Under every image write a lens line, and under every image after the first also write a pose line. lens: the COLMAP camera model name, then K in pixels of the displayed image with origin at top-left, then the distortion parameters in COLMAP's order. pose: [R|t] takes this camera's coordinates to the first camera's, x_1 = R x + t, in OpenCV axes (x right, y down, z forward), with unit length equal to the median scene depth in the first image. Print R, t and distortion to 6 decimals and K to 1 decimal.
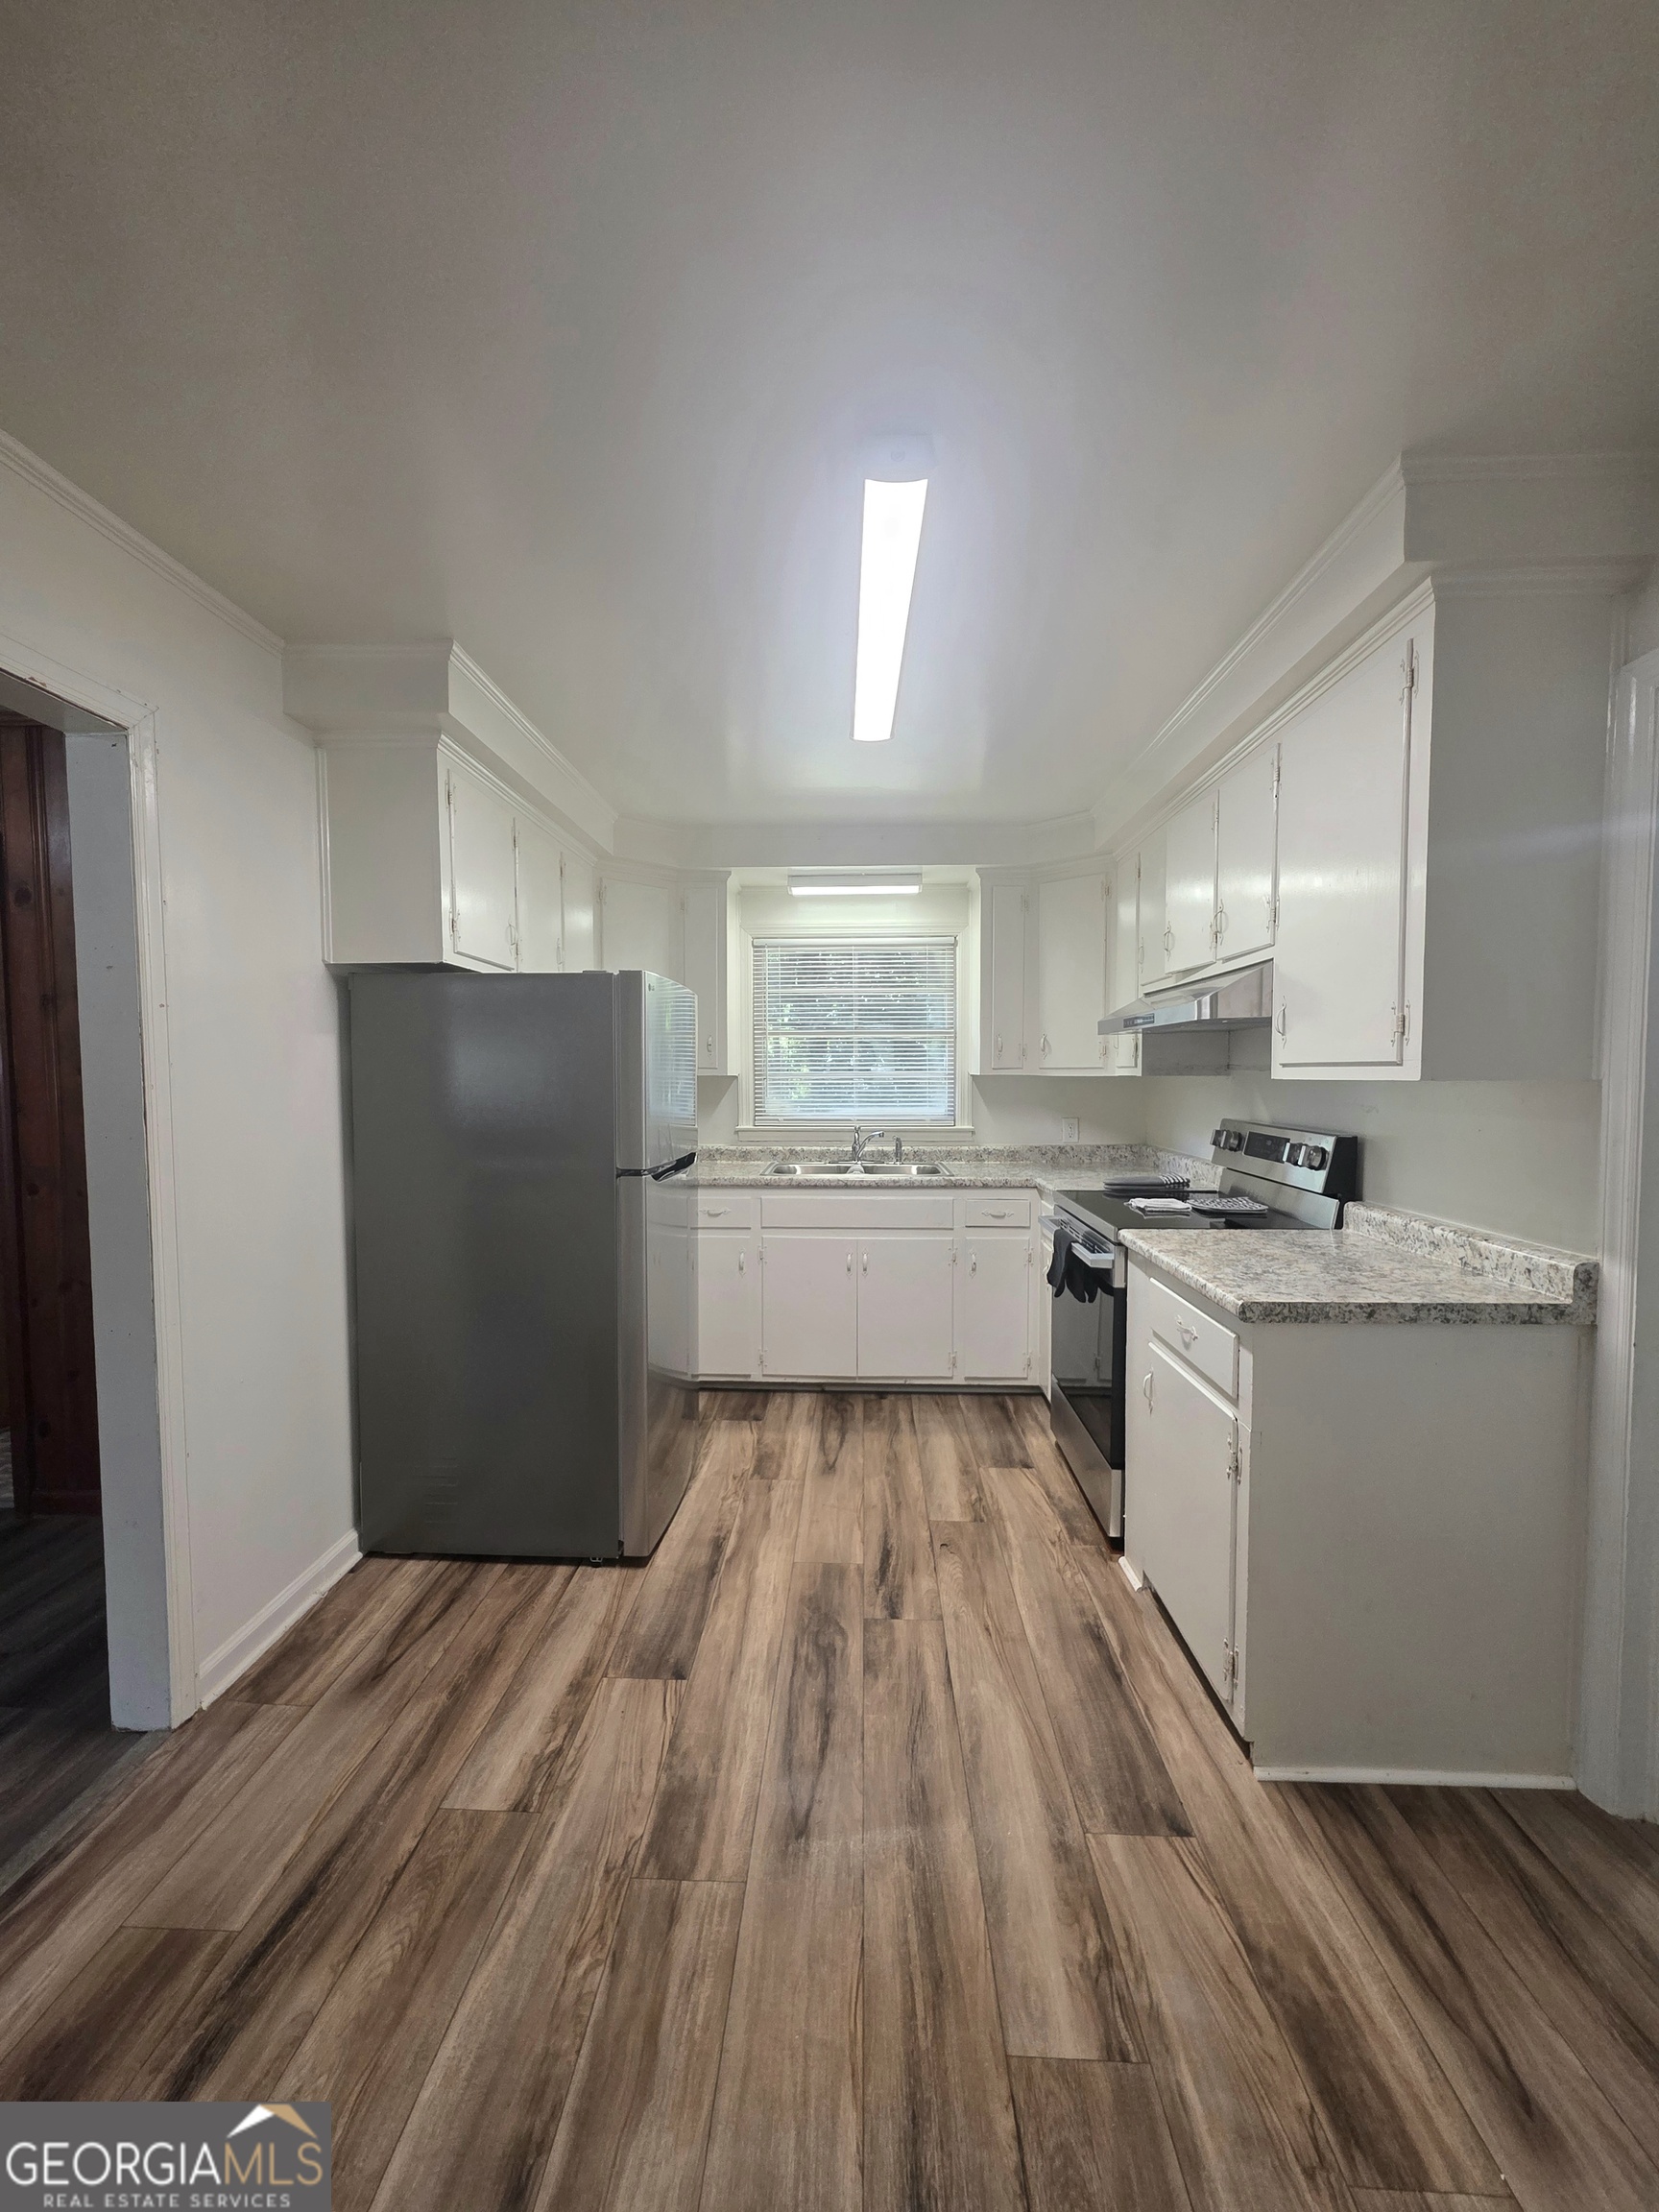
lens RADIAL K [[885.9, 0, 821.7], [0, 885.9, 1111.6], [0, 0, 1]] dist [0.006181, -0.000299]
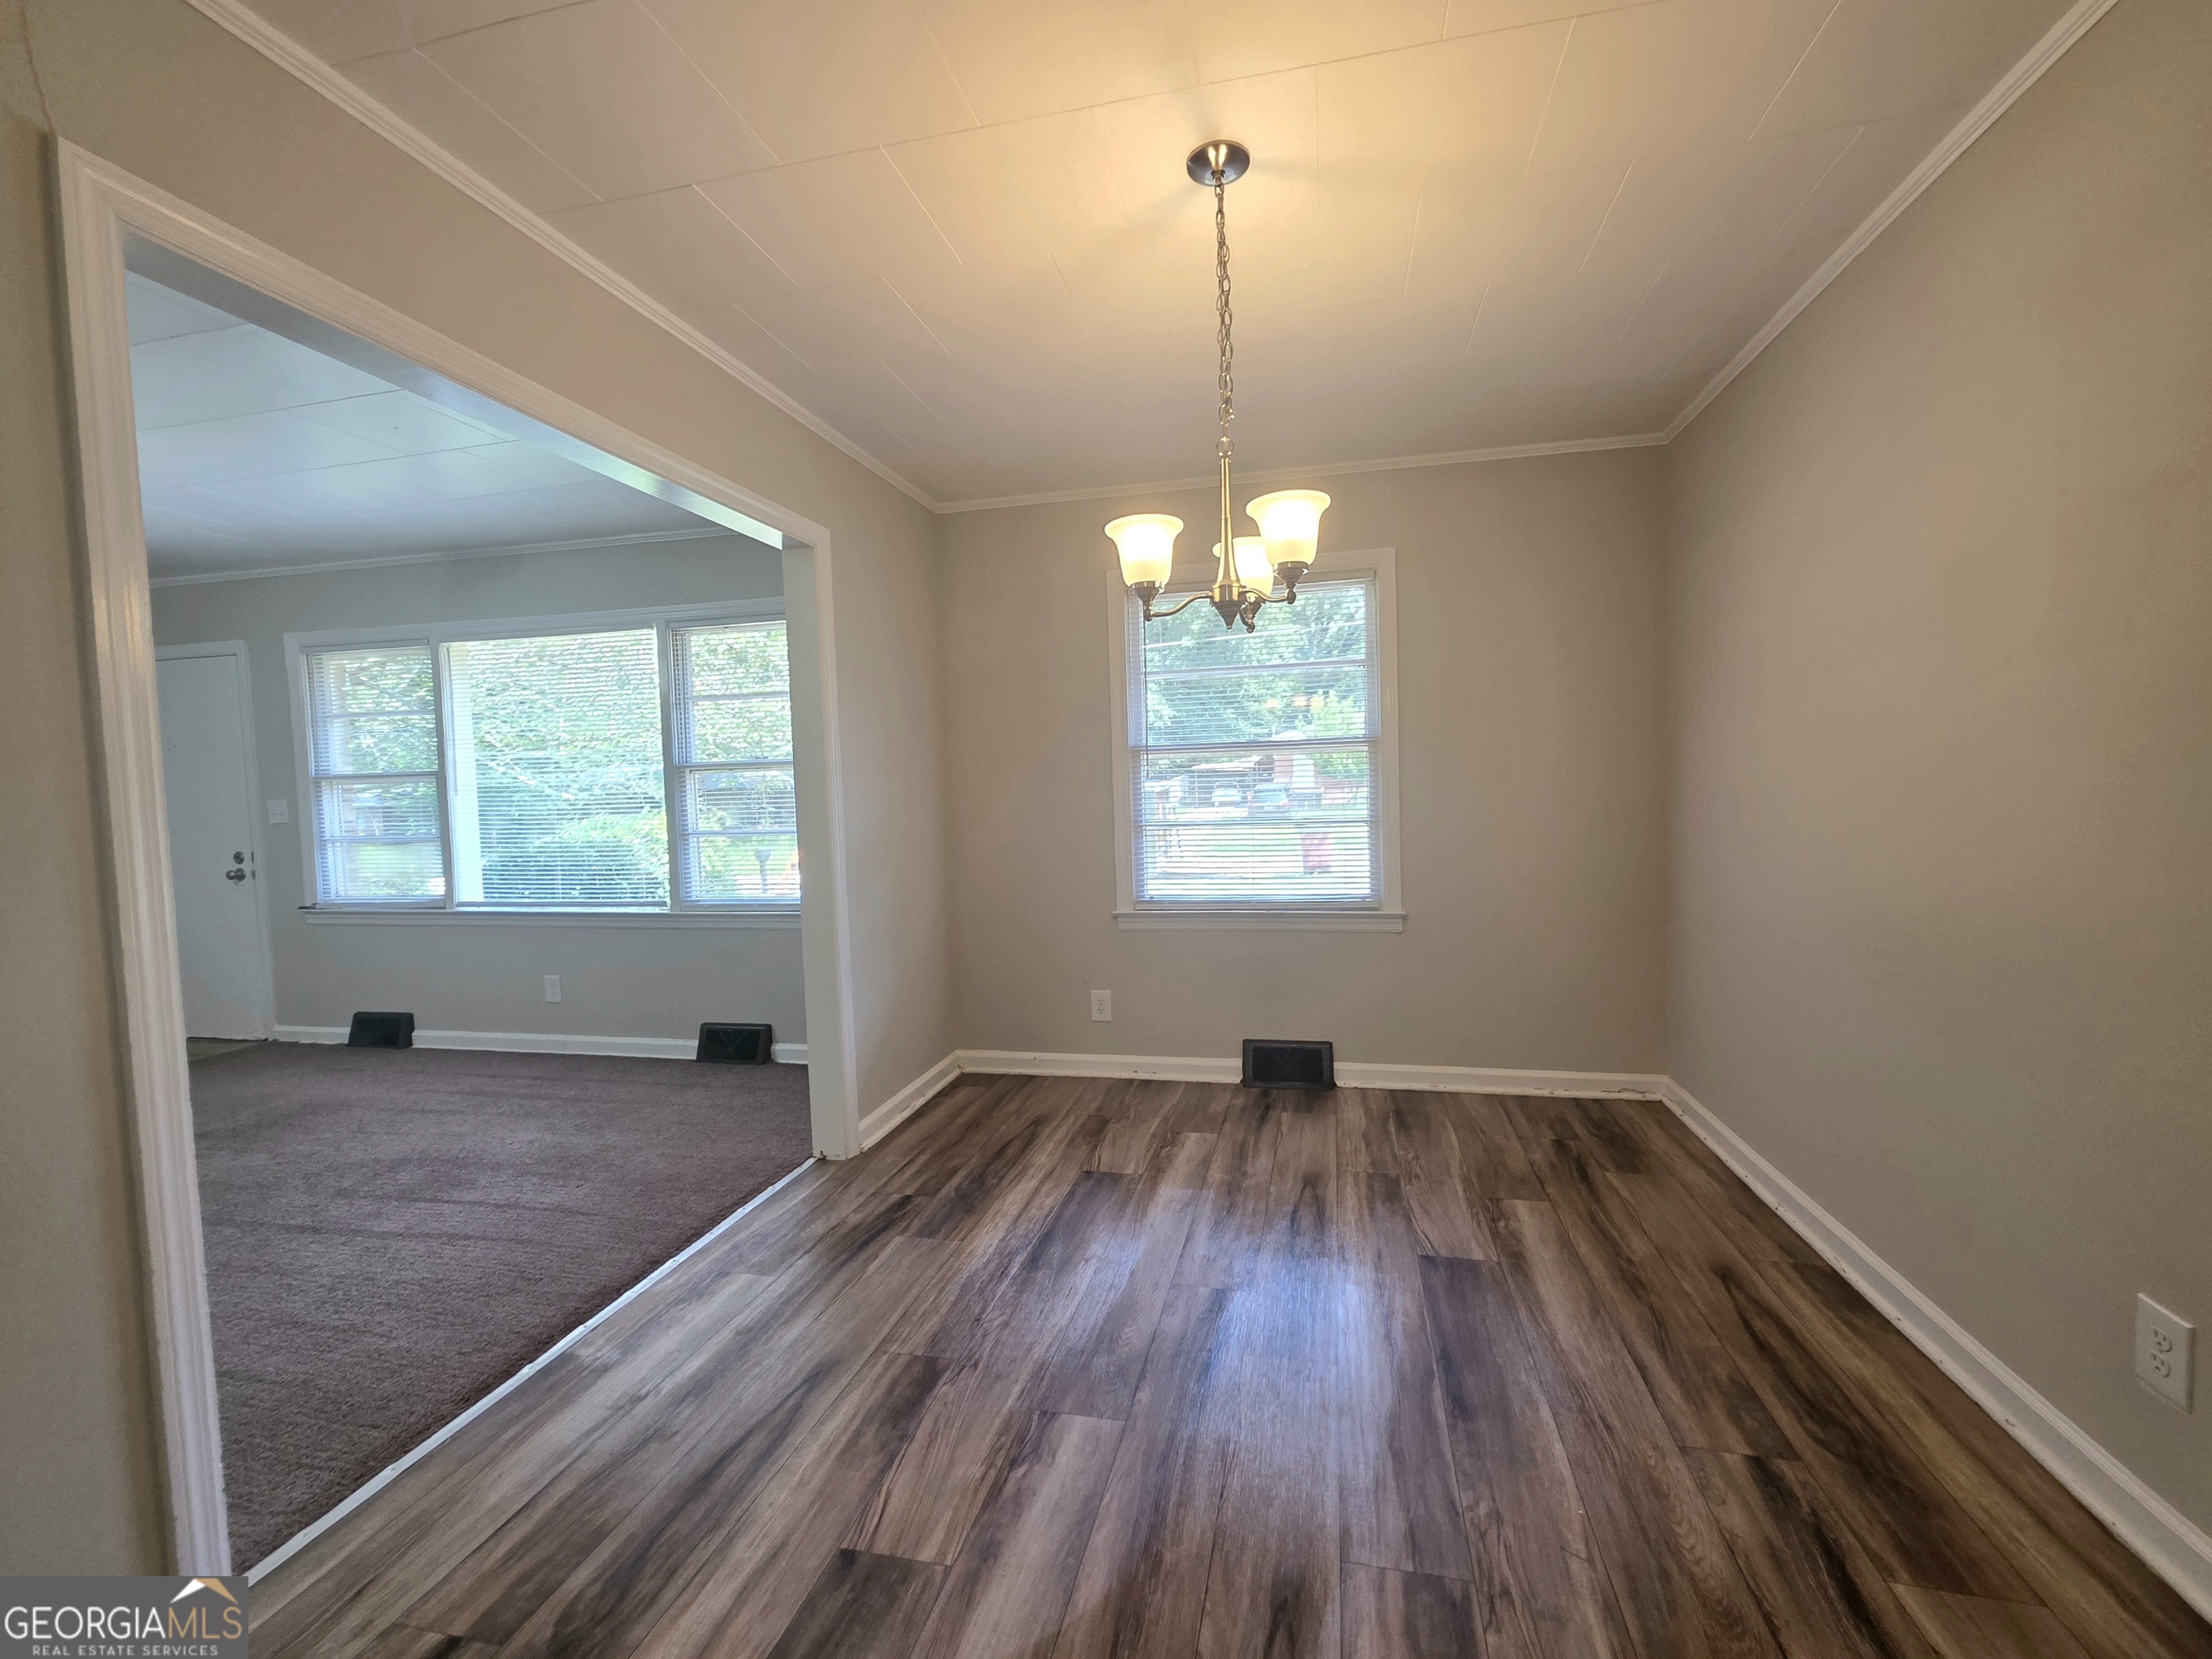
lens RADIAL K [[893.2, 0, 1126.1], [0, 893.2, 836.1], [0, 0, 1]] dist [0.002498, -0.000134]
pose [[-0.983316, 0.022176, 0.180547, -0.002699], [0.038963, 0.995182, 0.089972, -0.007219], [-0.177682, 0.095506, -0.979443, 1.886929]]
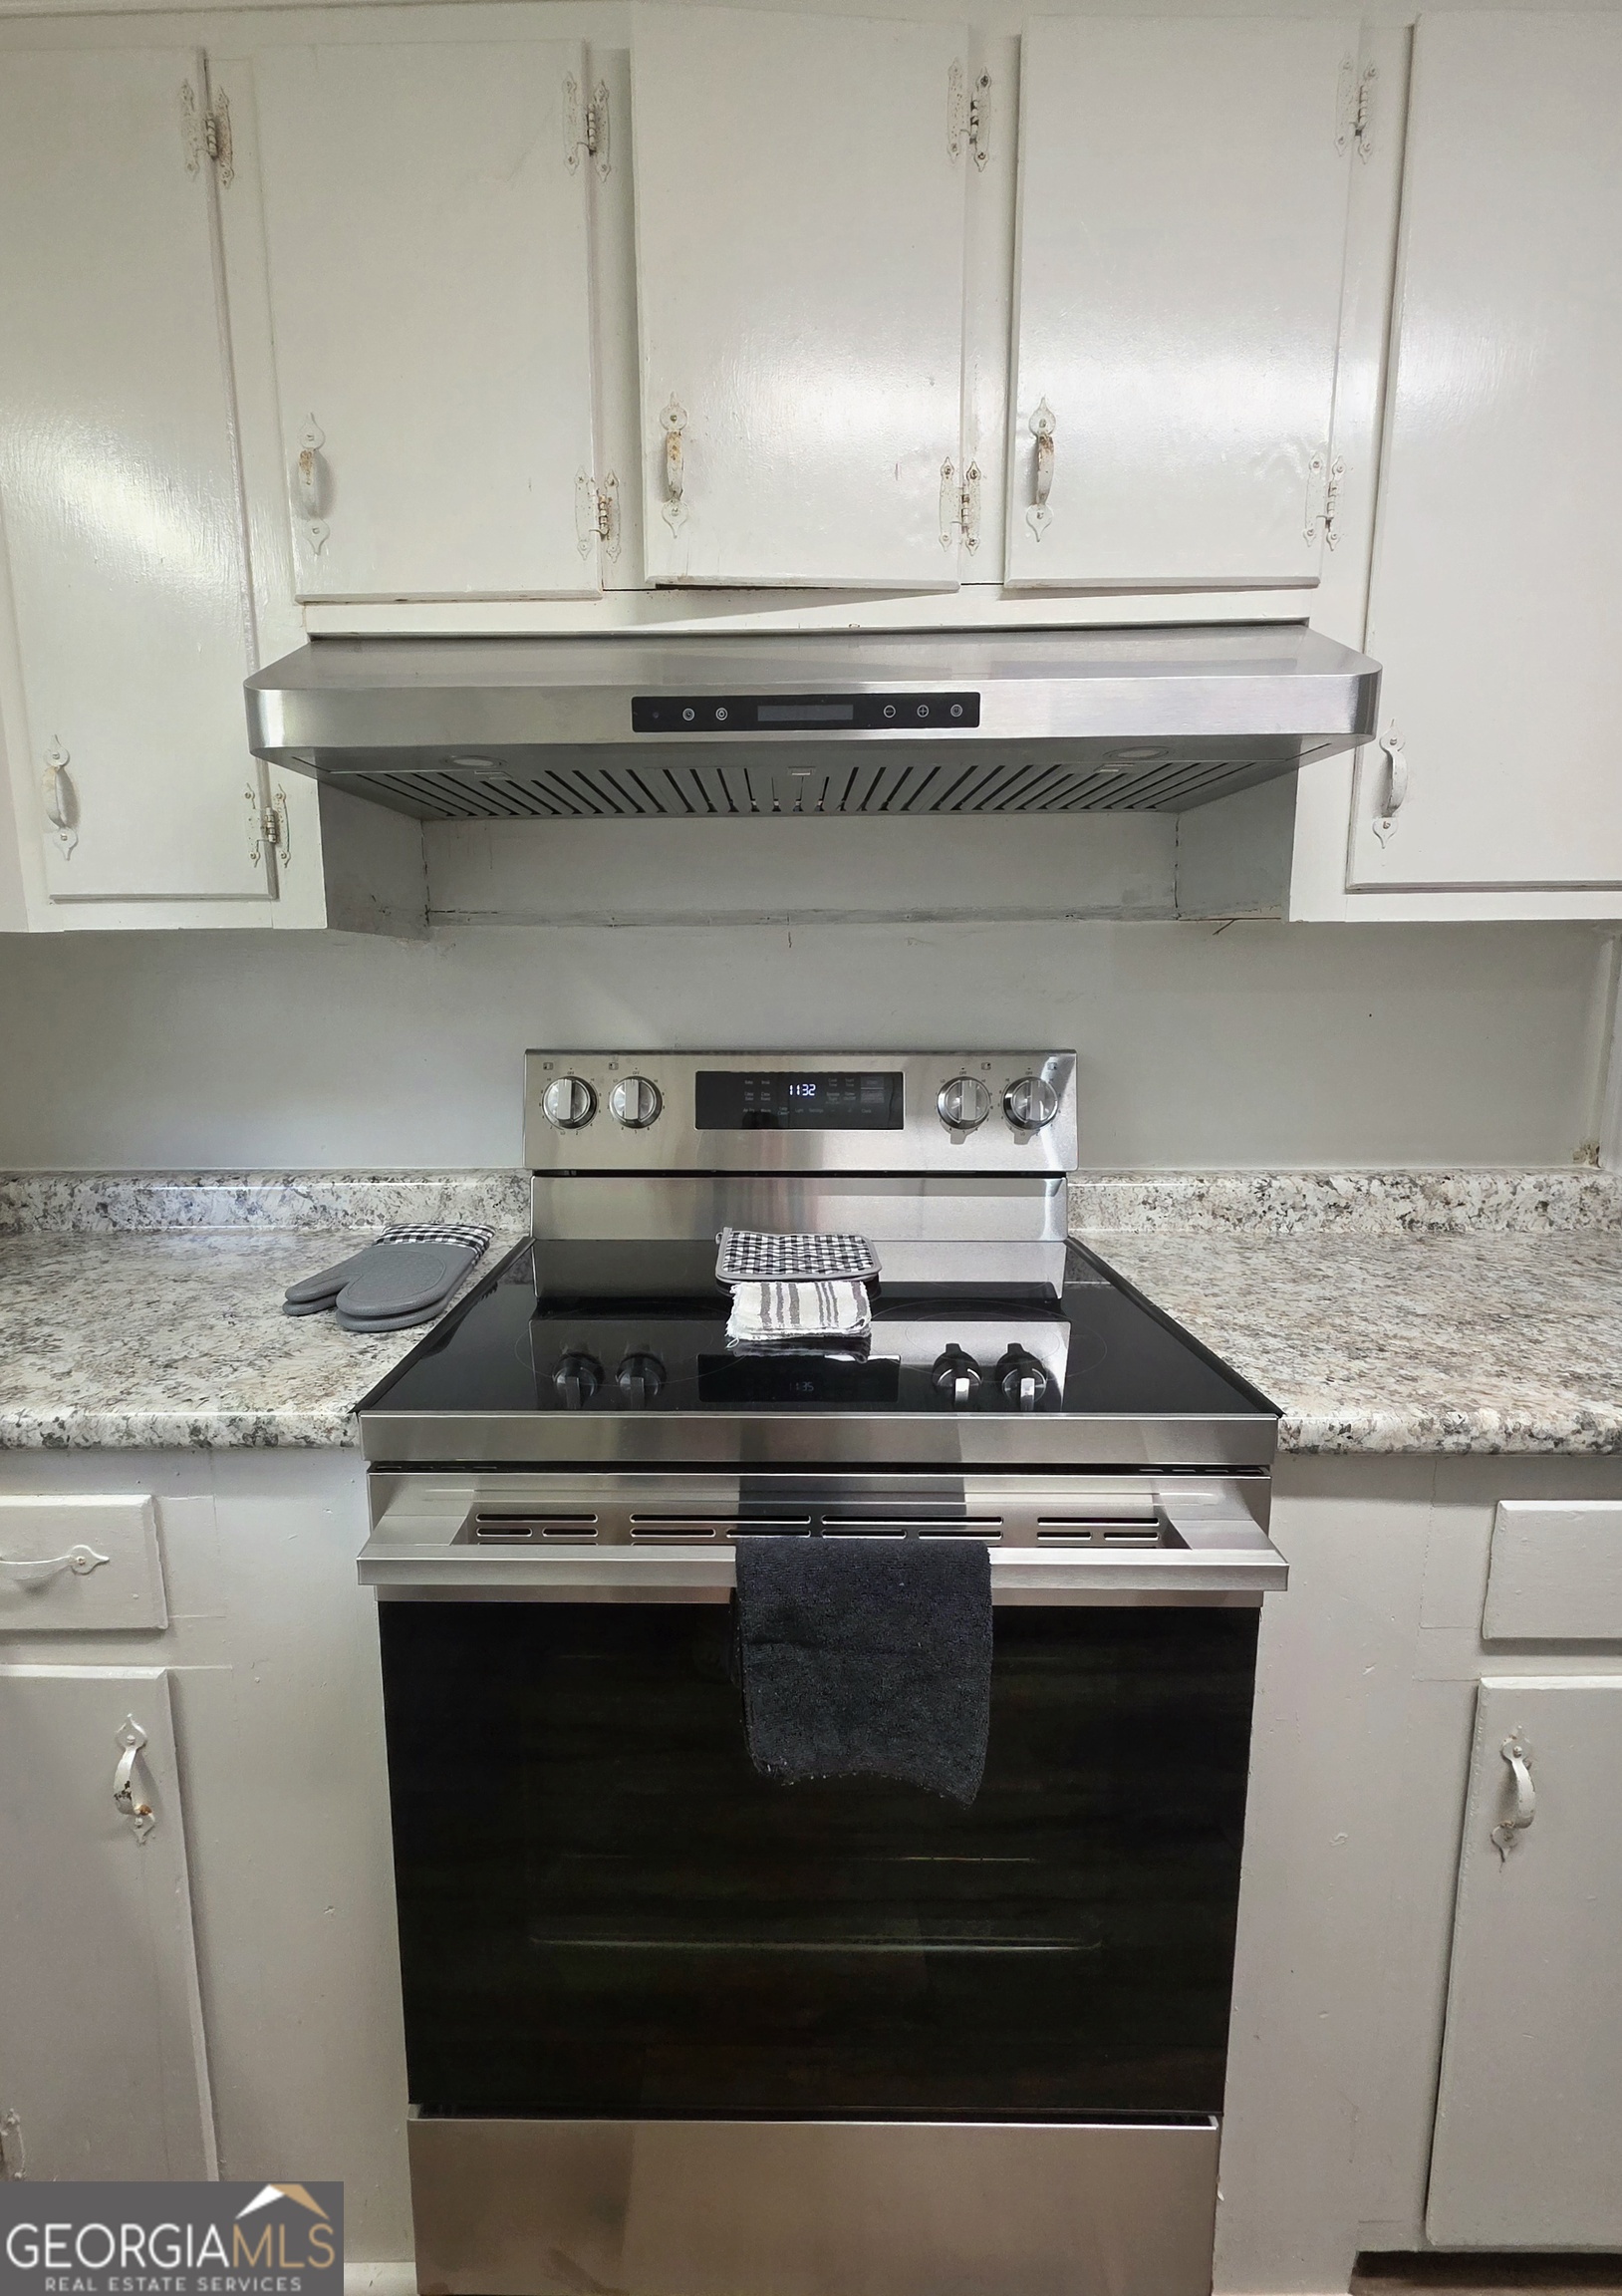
lens RADIAL K [[1037.0, 0, 762.5], [0, 1037.0, 1136.4], [0, 0, 1]] dist [0.000290, 0.000121]
pose [[-0.021960, -0.152584, 0.988046, 0.009020], [0.053898, 0.986667, 0.153569, -0.024803], [-0.998305, 0.056626, -0.013443, 1.262717]]
